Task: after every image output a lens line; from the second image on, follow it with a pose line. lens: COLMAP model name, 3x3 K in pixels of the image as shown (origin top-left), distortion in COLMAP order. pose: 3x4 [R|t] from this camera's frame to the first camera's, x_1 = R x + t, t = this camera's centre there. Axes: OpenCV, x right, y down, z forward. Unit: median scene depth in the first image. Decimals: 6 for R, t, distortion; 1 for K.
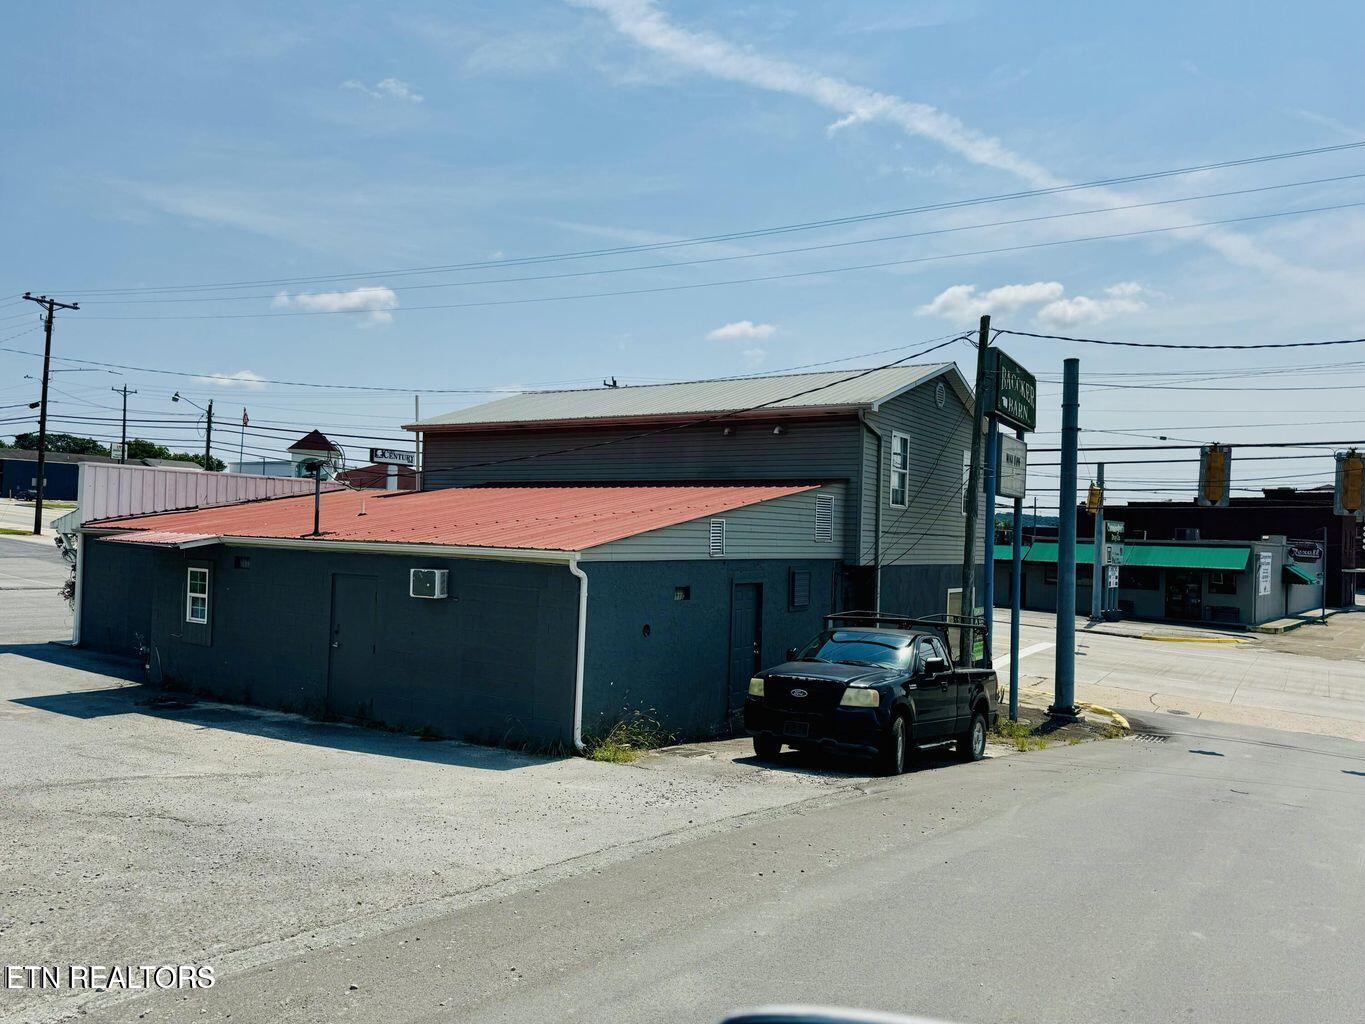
lens RADIAL K [[930.6, 0, 759.3], [0, 930.6, 534.0], [0, 0, 1]] dist [0.139754, -0.221867]
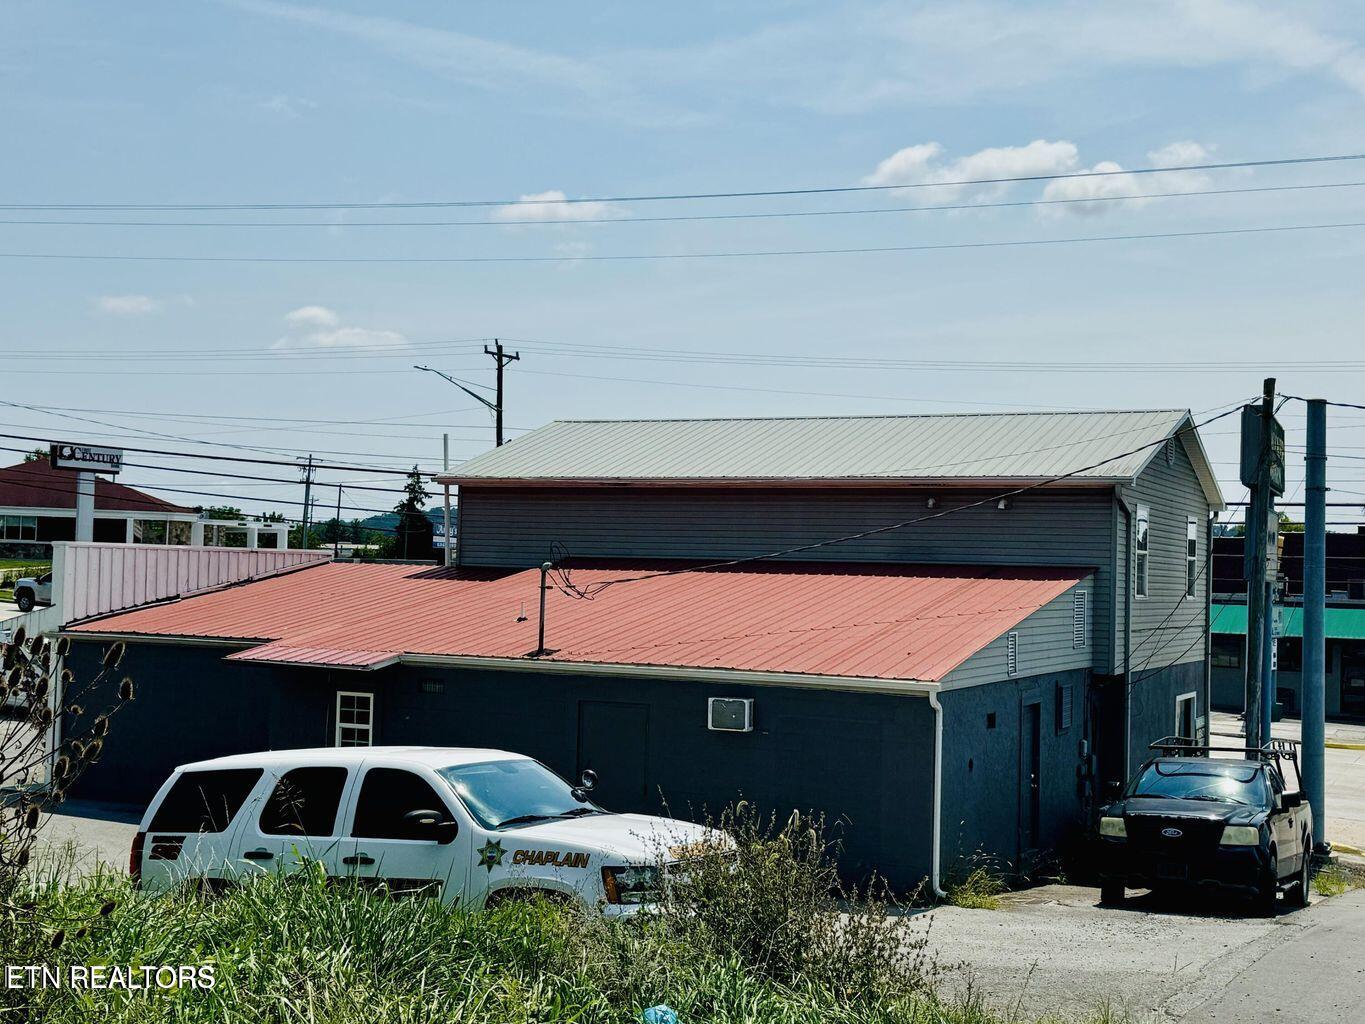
lens RADIAL K [[1746.9, 0, 682.5], [0, 1746.9, 512.0], [0, 0, 1]] dist [0.099041, -0.051639]
pose [[0.991922, -0.001329, 0.126840, -0.457476], [0.003439, 0.999859, -0.016416, -0.083666], [-0.126800, 0.016720, 0.991787, -0.471423]]
